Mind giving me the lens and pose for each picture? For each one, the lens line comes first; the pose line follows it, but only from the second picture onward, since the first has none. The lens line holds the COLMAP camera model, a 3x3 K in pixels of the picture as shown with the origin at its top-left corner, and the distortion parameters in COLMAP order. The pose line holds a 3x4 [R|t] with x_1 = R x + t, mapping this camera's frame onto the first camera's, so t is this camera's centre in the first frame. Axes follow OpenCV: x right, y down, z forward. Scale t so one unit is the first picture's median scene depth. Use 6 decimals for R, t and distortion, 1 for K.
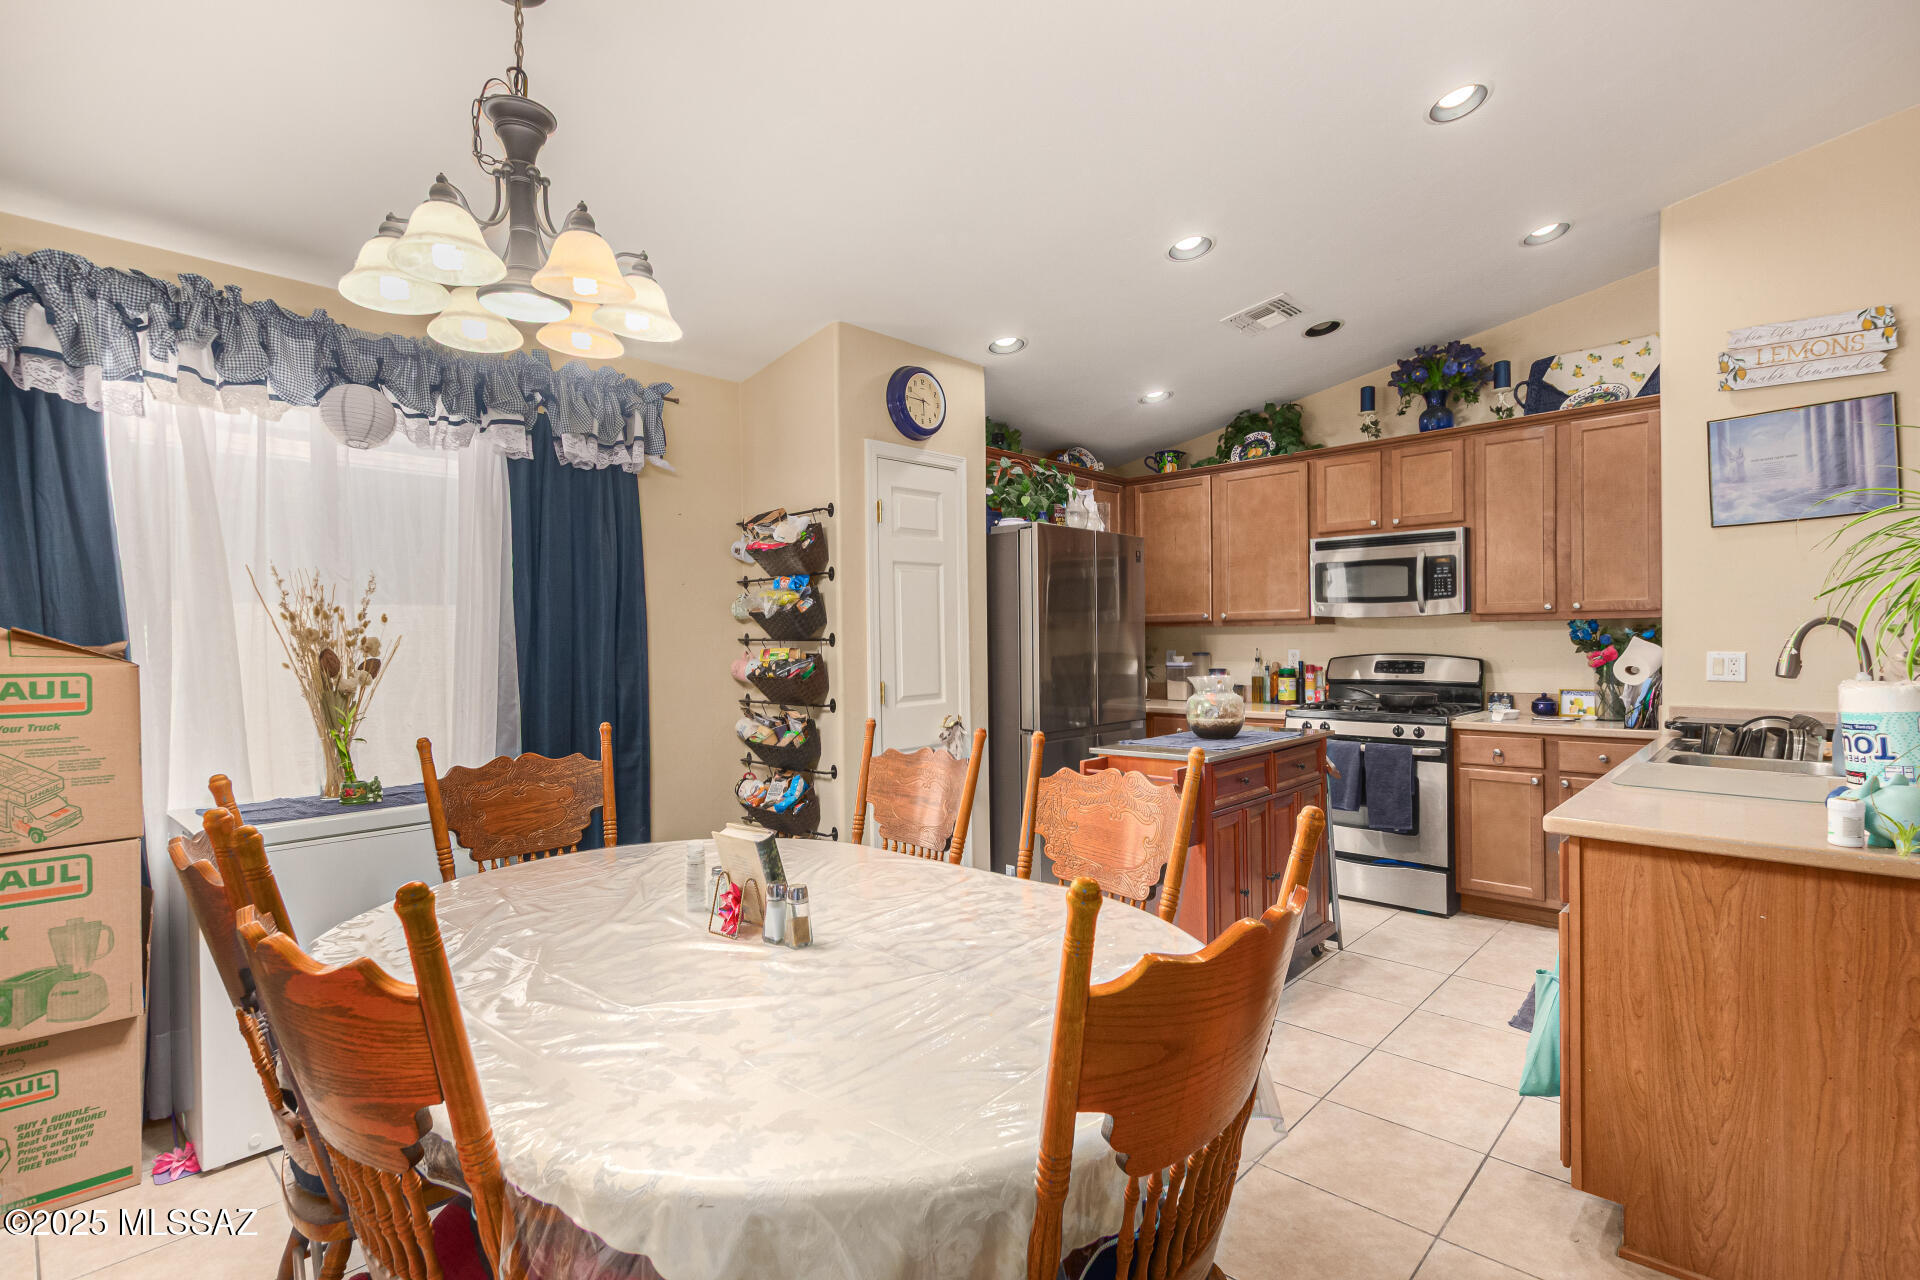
lens RADIAL K [[888.6, 0, 981.6], [0, 888.6, 639.2], [0, 0, 1]] dist [0.034394, -0.012725]
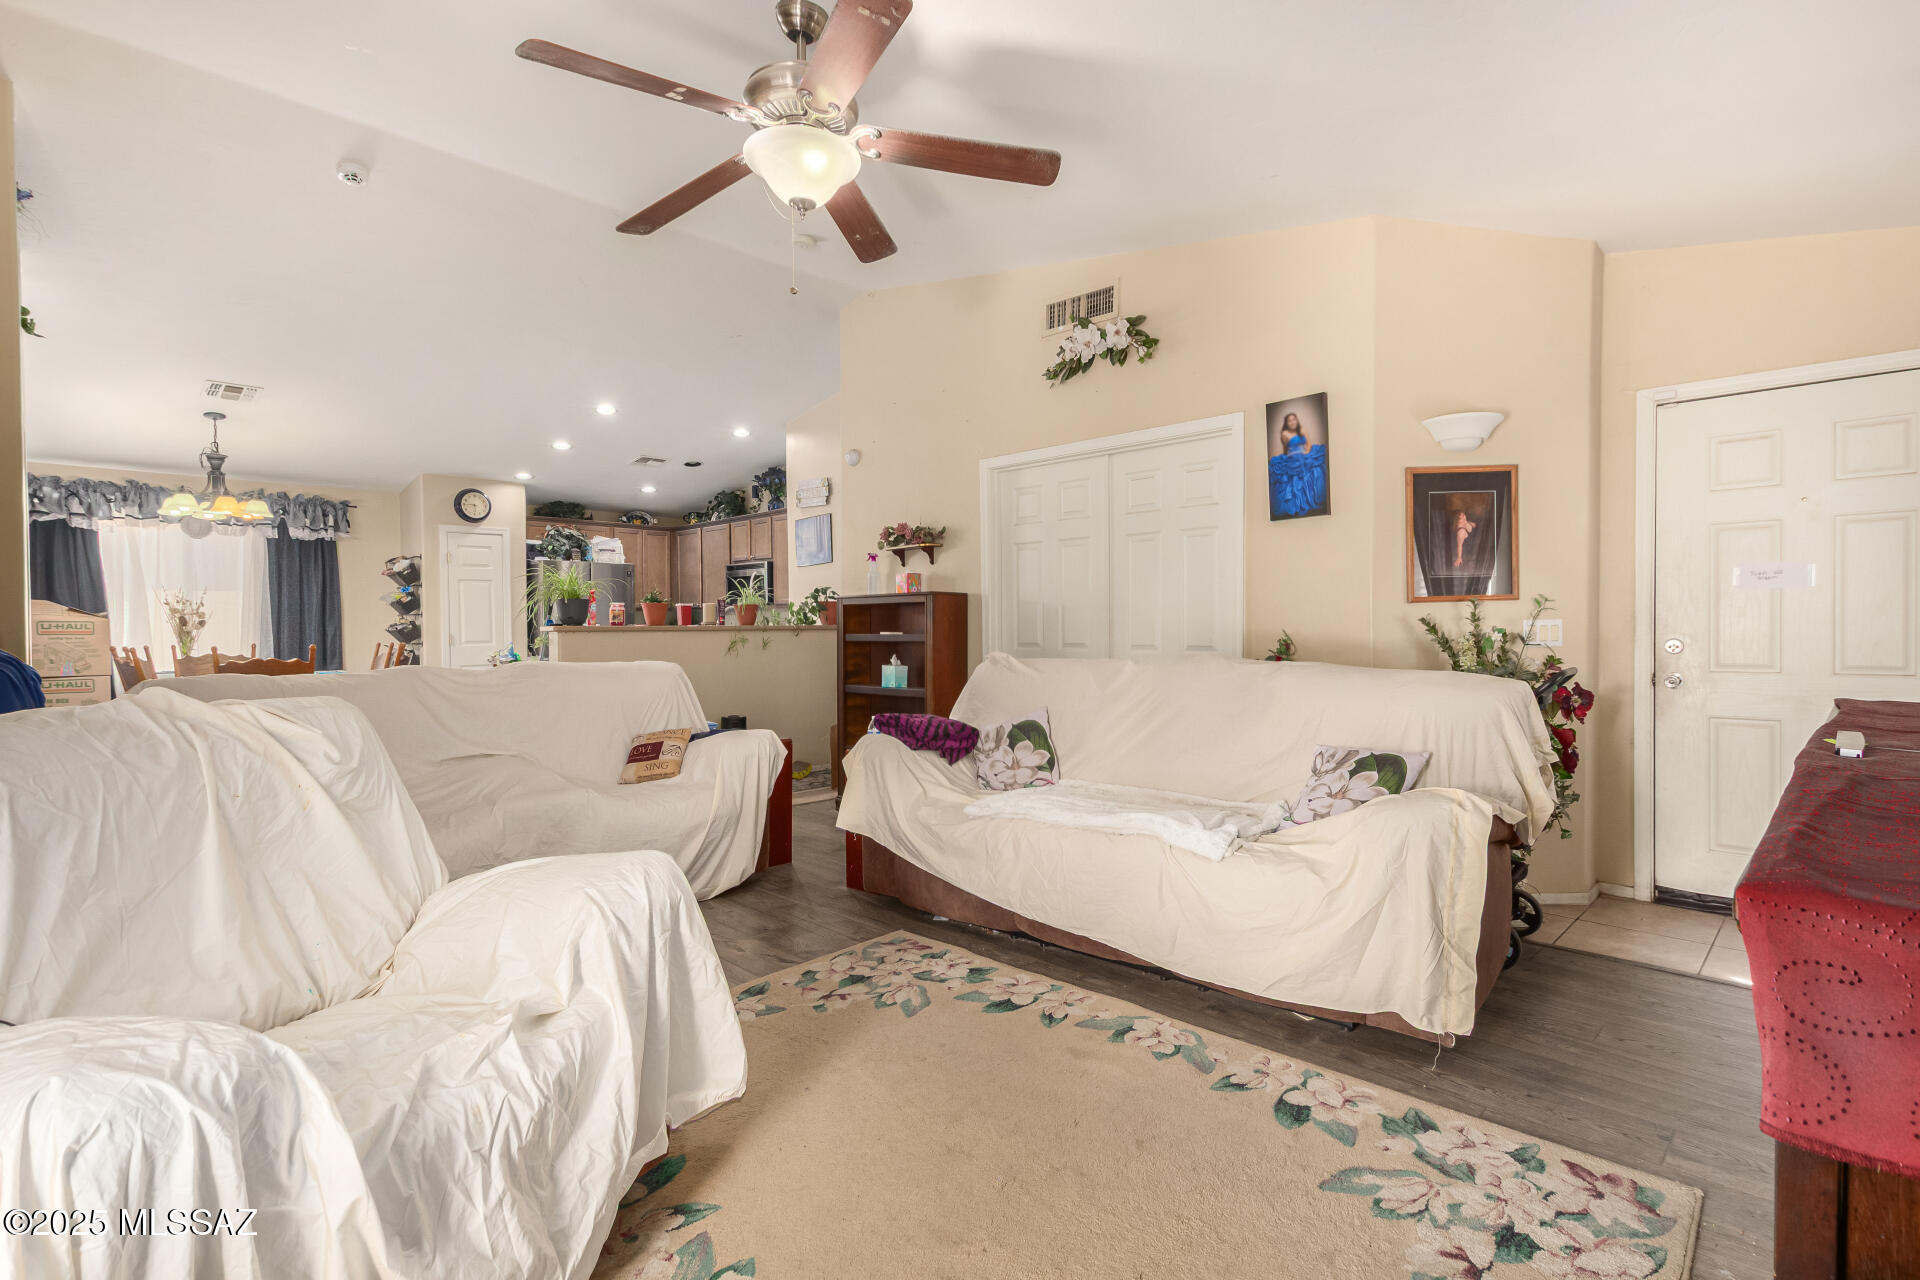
lens RADIAL K [[908.3, 0, 971.6], [0, 908.3, 640.5], [0, 0, 1]] dist [0.012593, 0.000098]
pose [[0.999839, -0.000199, -0.017966, 1.096377], [0.000272, 0.999992, 0.004084, 0.048619], [0.017965, -0.004088, 0.999830, -1.103816]]
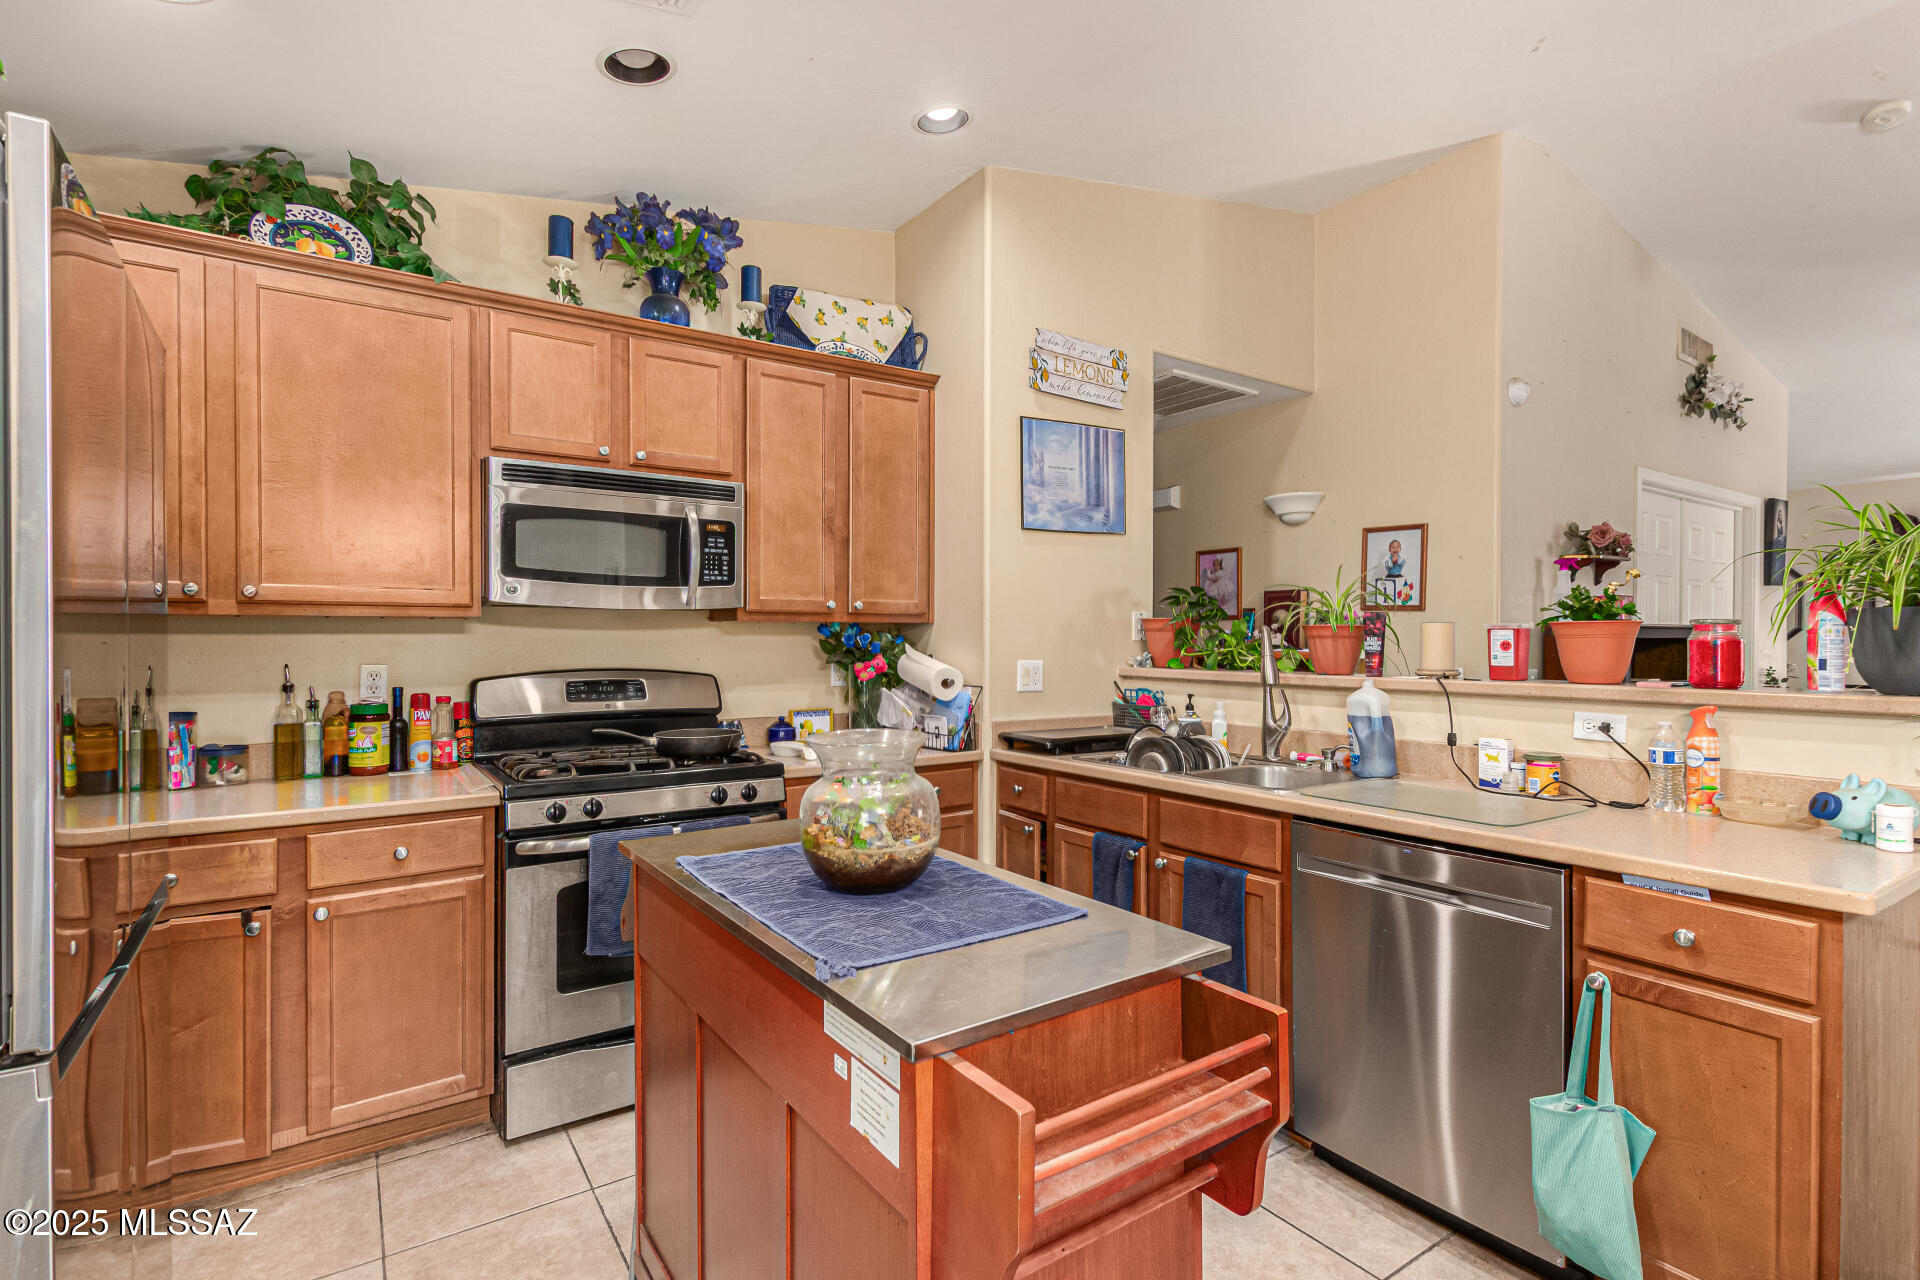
lens RADIAL K [[916.5, 0, 972.6], [0, 916.5, 640.7], [0, 0, 1]] dist [0.013927, 0.000267]
pose [[0.221518, 0.009323, 0.975112, -0.115969], [-0.002928, 0.999956, -0.008896, 0.001415], [-0.975152, -0.000885, 0.221535, 0.709386]]
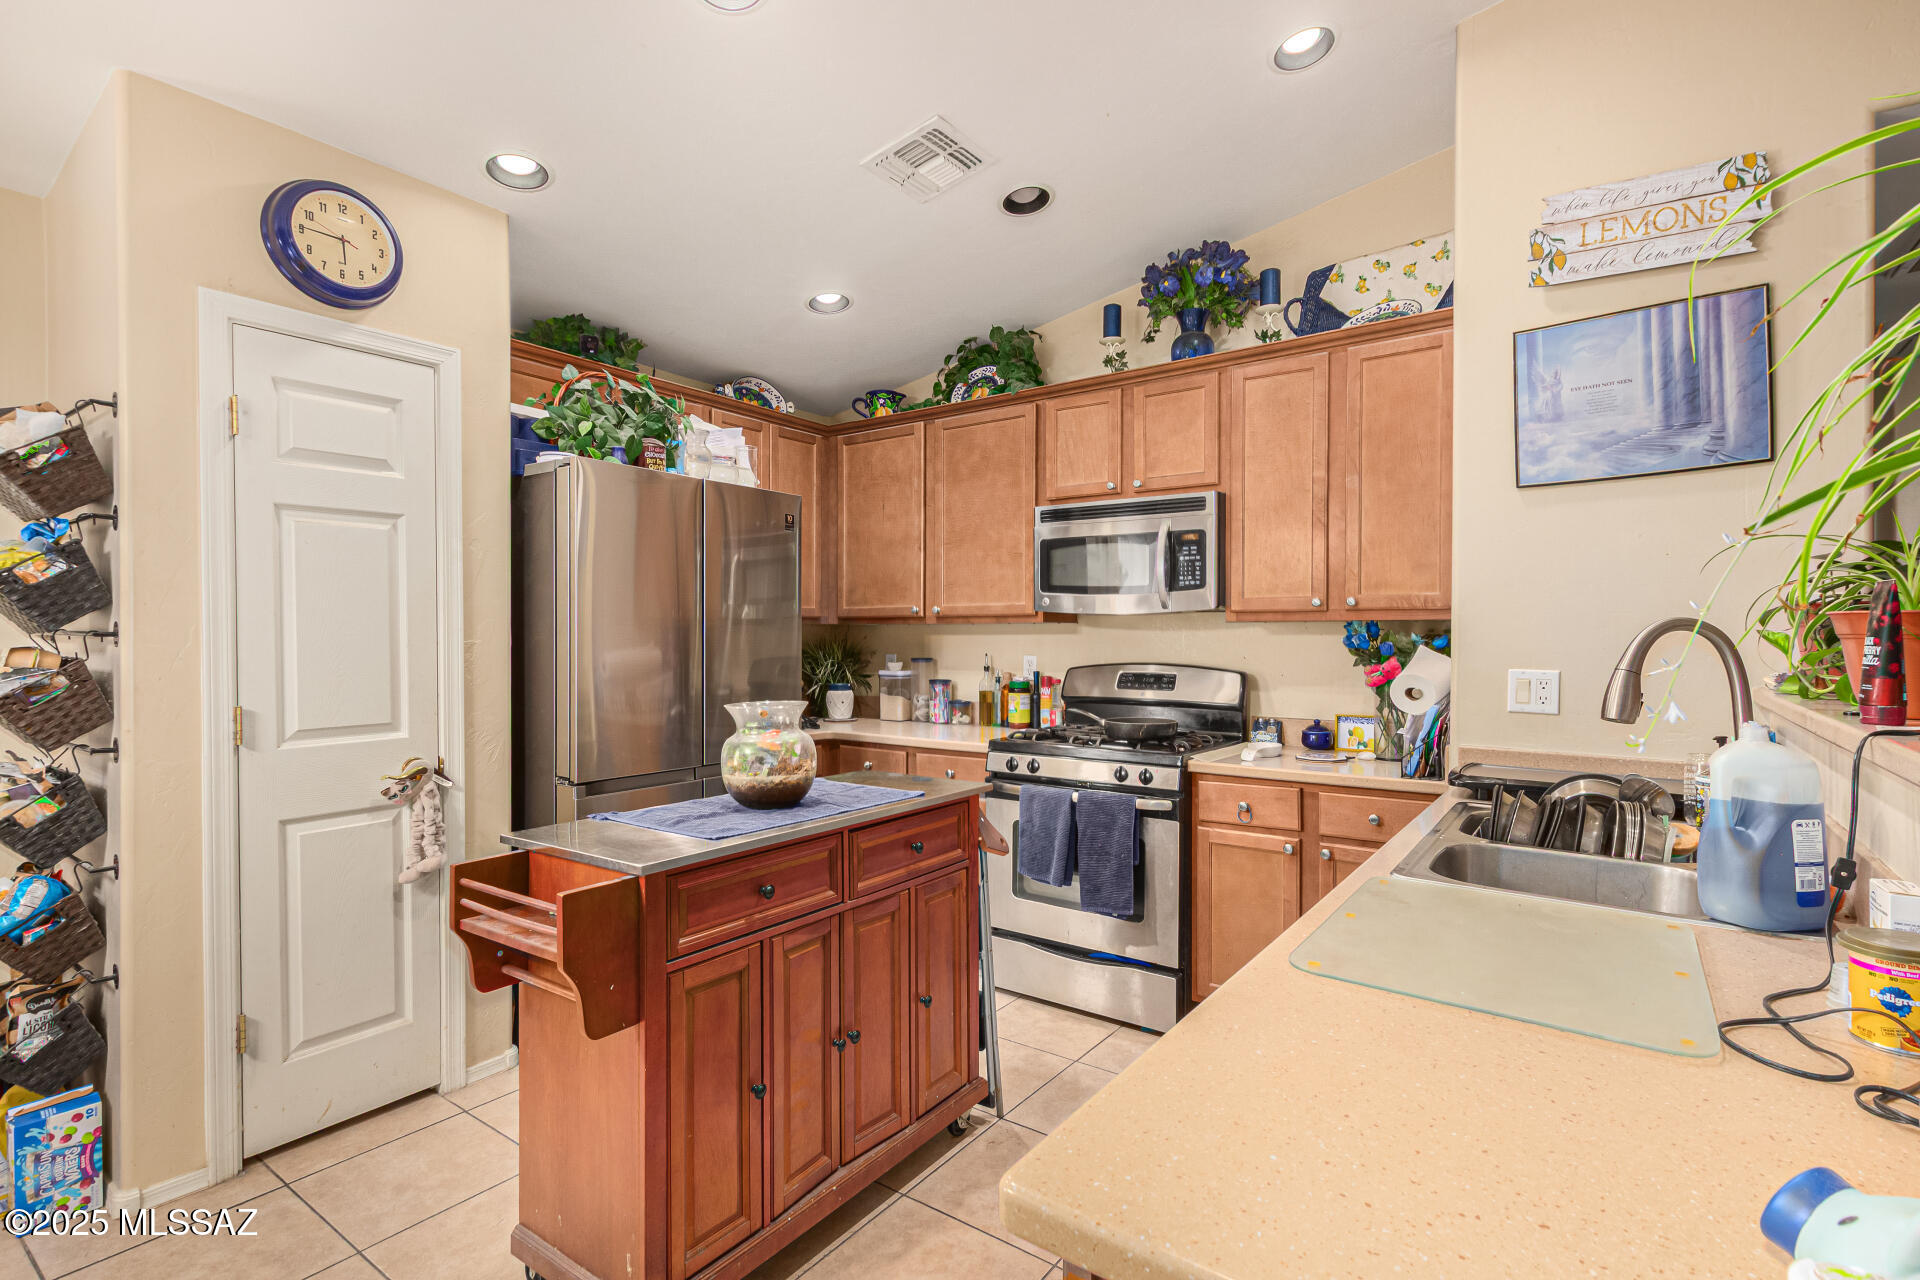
lens RADIAL K [[908.3, 0, 971.6], [0, 908.3, 640.5], [0, 0, 1]] dist [0.012593, 0.000098]
pose [[0.992258, 0.012753, 0.123540, 0.265397], [-0.013126, 0.999911, 0.002200, -0.003403], [-0.123501, -0.003805, 0.992337, 0.308461]]
